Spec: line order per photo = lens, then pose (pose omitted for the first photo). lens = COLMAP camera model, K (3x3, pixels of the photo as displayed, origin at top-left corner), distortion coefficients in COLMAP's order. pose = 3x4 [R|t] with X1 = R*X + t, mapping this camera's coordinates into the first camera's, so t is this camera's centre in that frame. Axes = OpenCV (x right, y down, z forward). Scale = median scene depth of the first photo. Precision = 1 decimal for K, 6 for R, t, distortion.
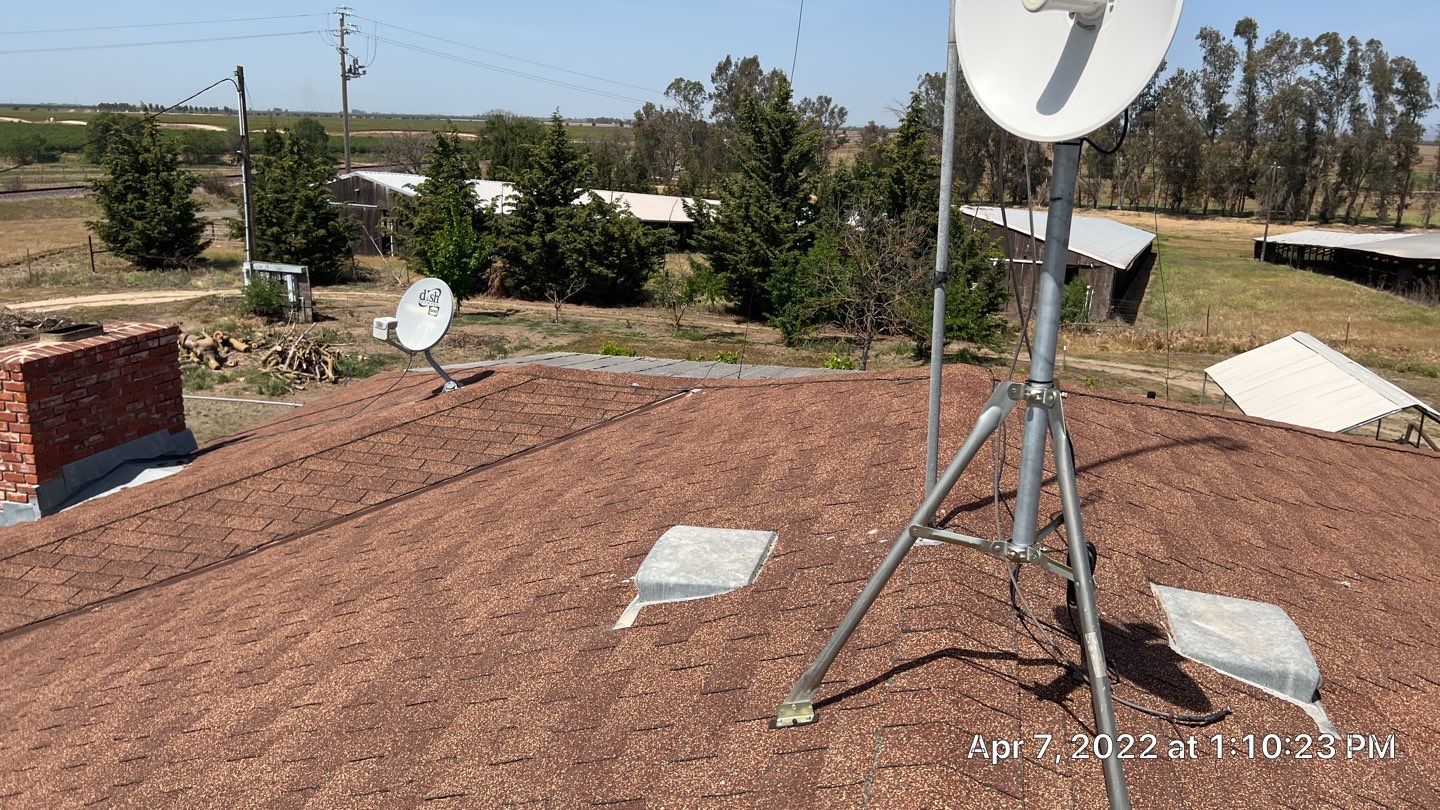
lens RADIAL K [[1077.6, 0, 732.5], [0, 1077.6, 406.4], [0, 0, 1]] dist [0.048474, -0.063075]
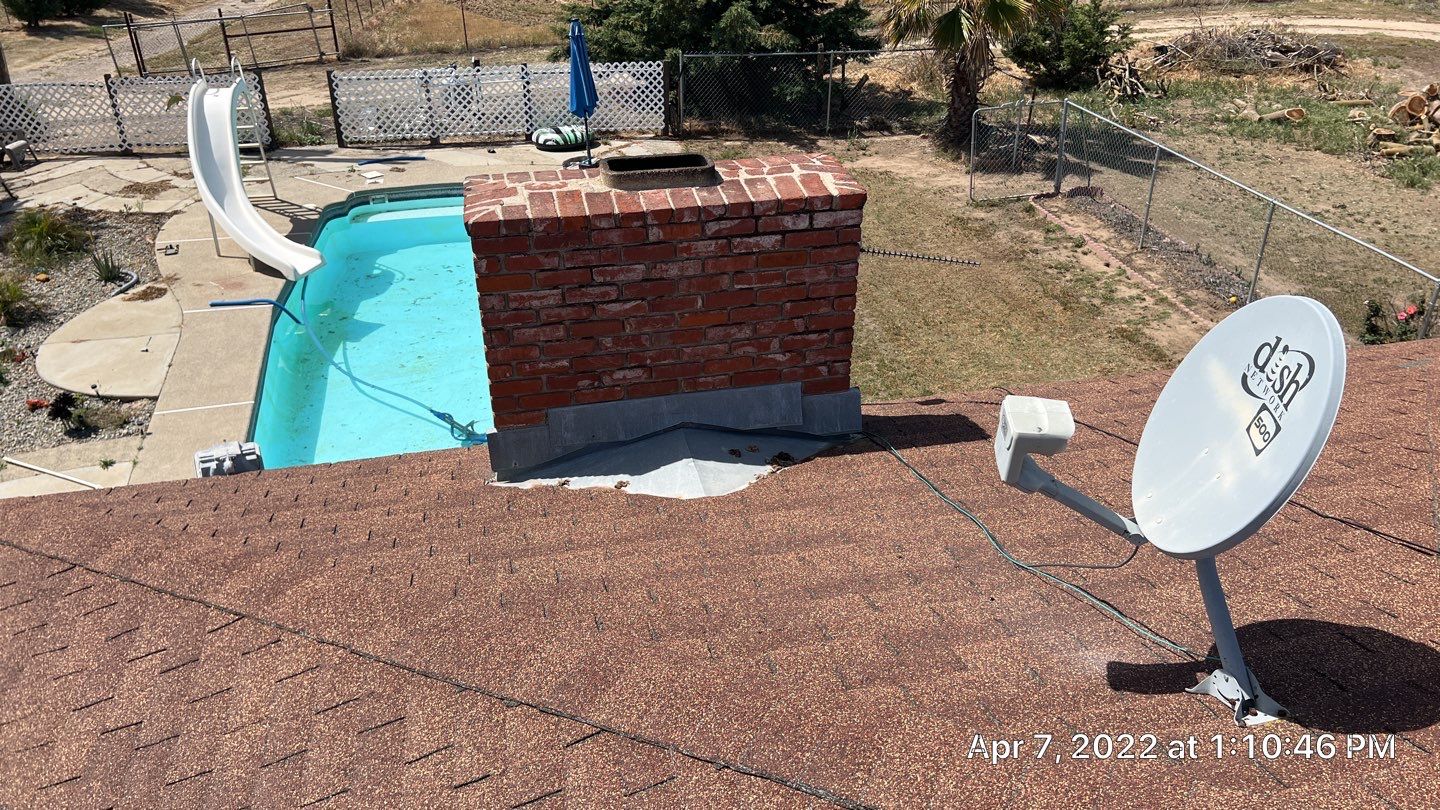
lens RADIAL K [[1077.6, 0, 722.0], [0, 1077.6, 410.5], [0, 0, 1]] dist [0.048474, -0.063075]
pose [[0.418623, 0.432503, -0.798559, -0.140596], [-0.213481, 0.901540, 0.376366, -0.179655], [0.882712, 0.012922, 0.469737, 0.851408]]
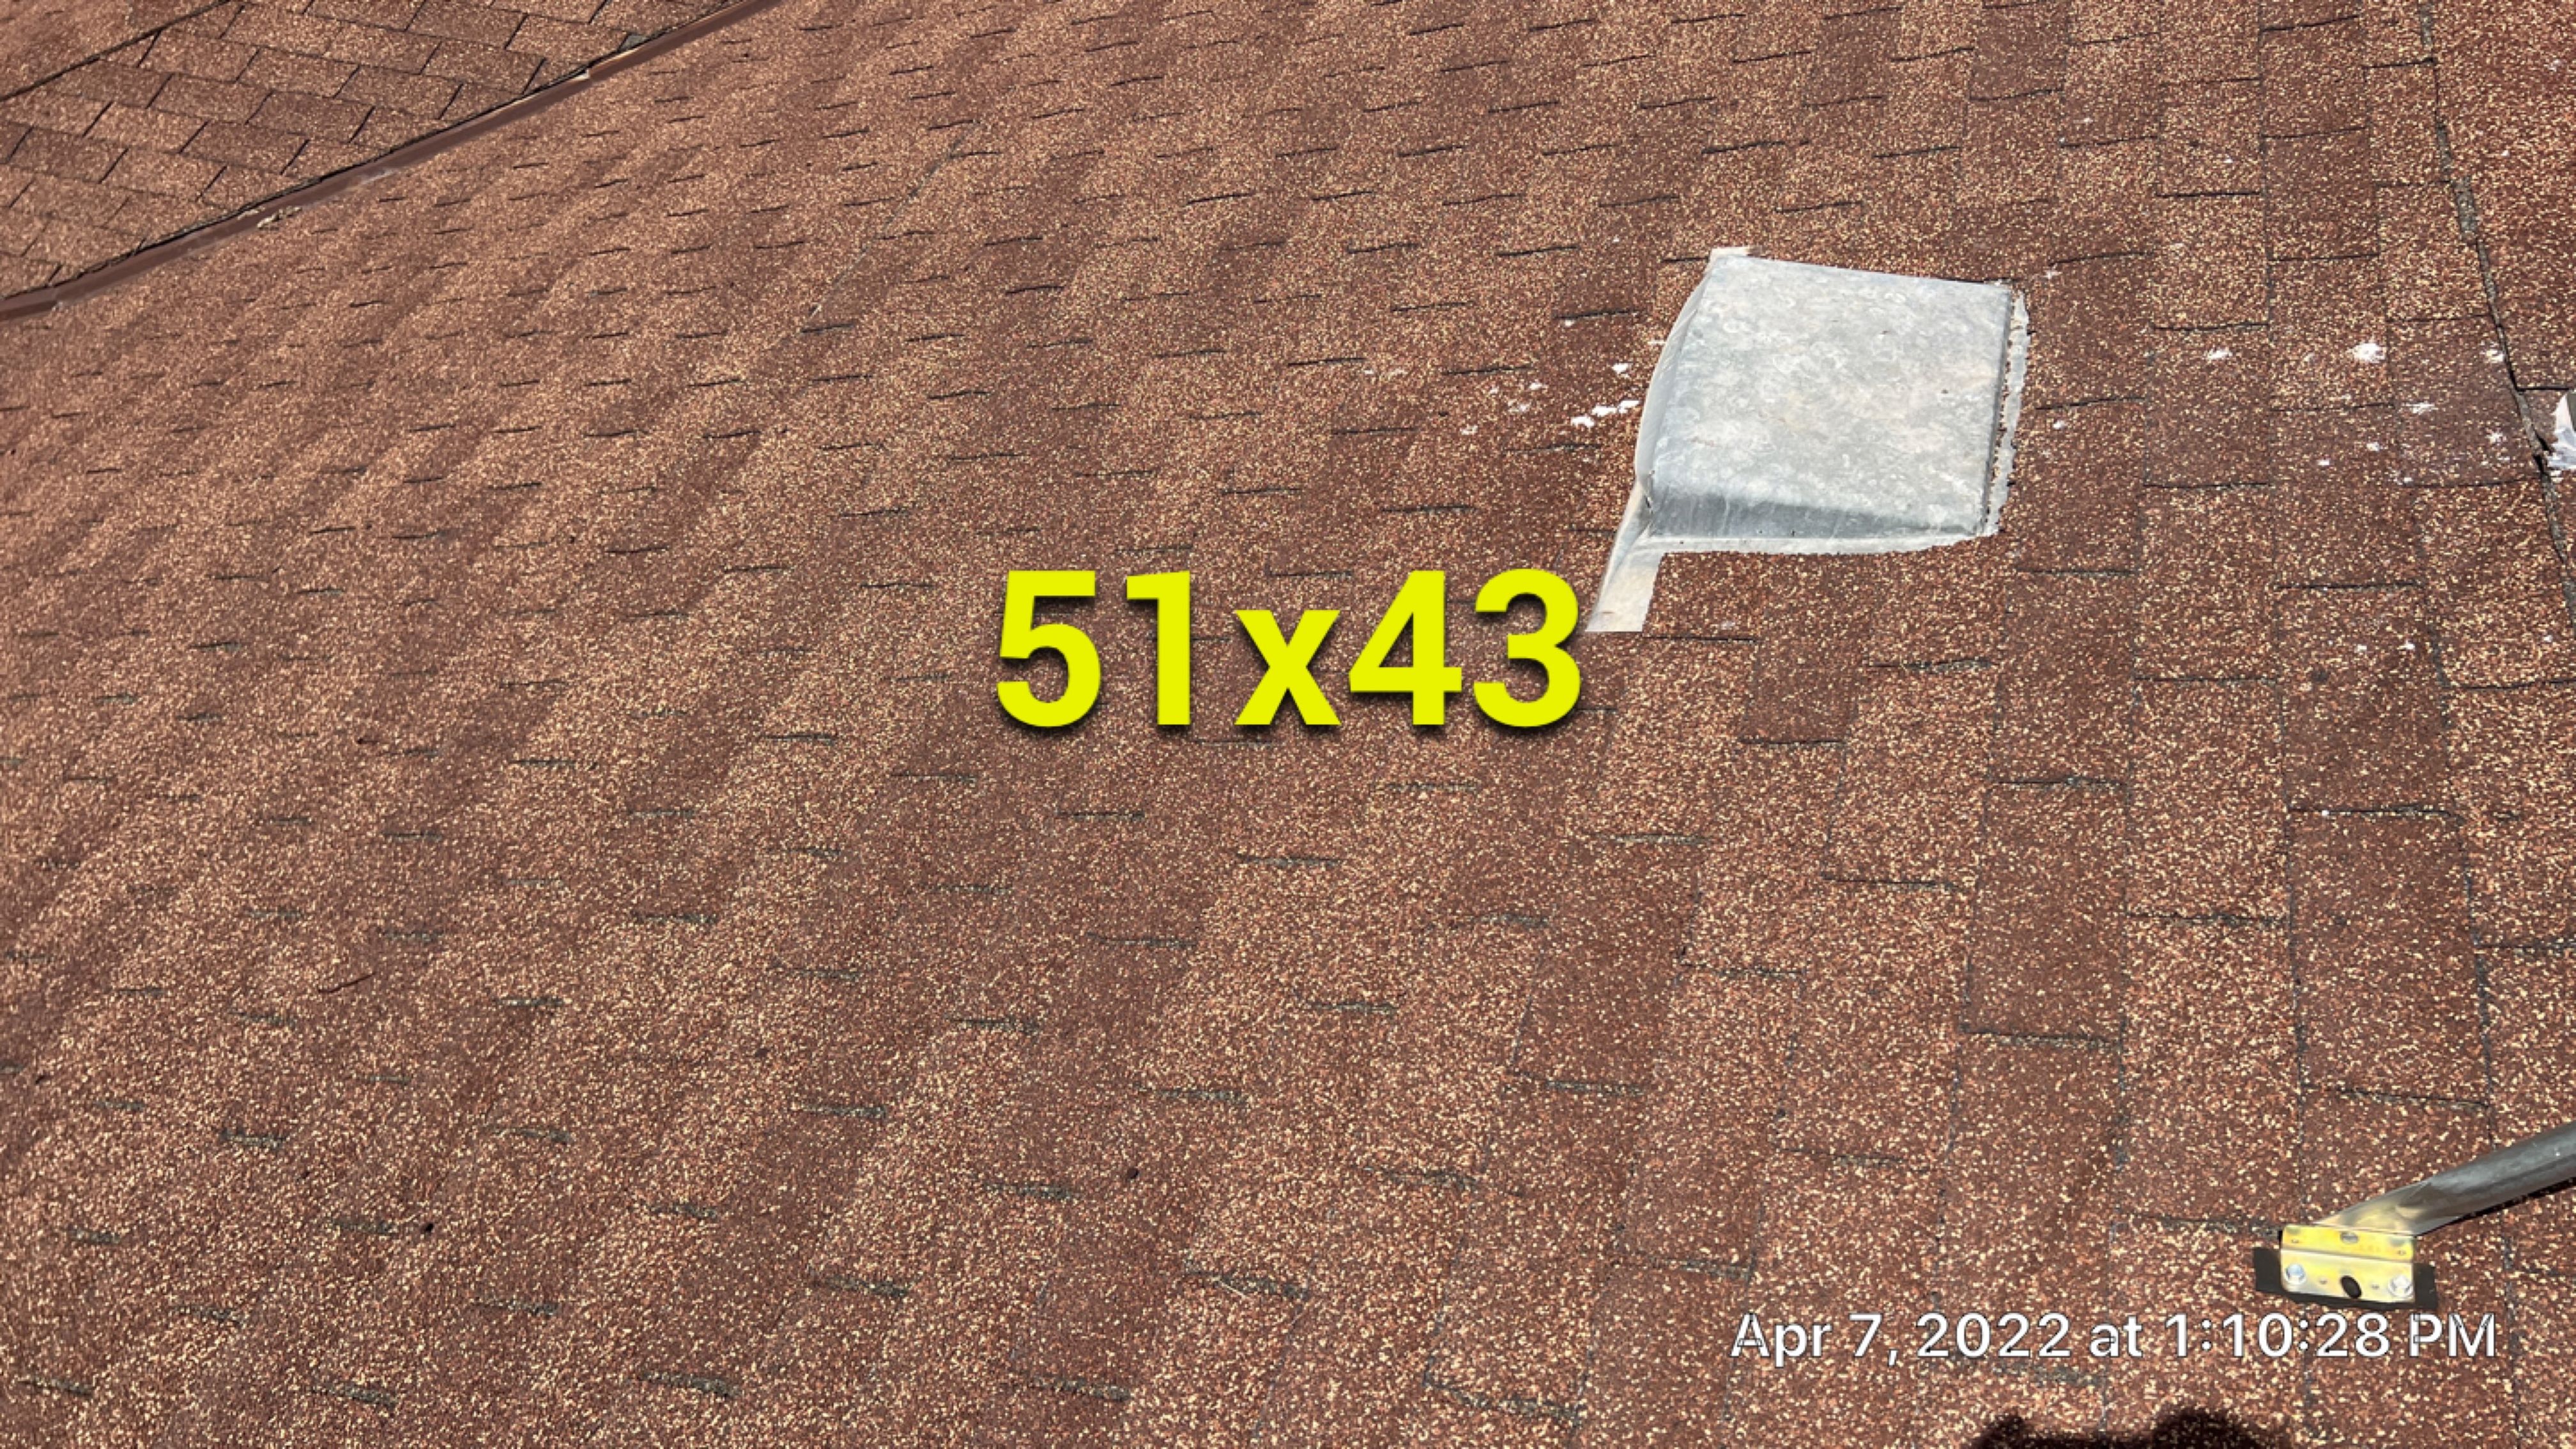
lens RADIAL K [[1927.8, 0, 1360.3], [0, 1927.8, 694.6], [0, 0, 1]] dist [0.048474, -0.063075]
pose [[0.998121, 0.030971, -0.052873, -0.085680], [0.001264, 0.852270, 0.523101, -0.064652], [0.061263, -0.522185, 0.850629, 0.239849]]
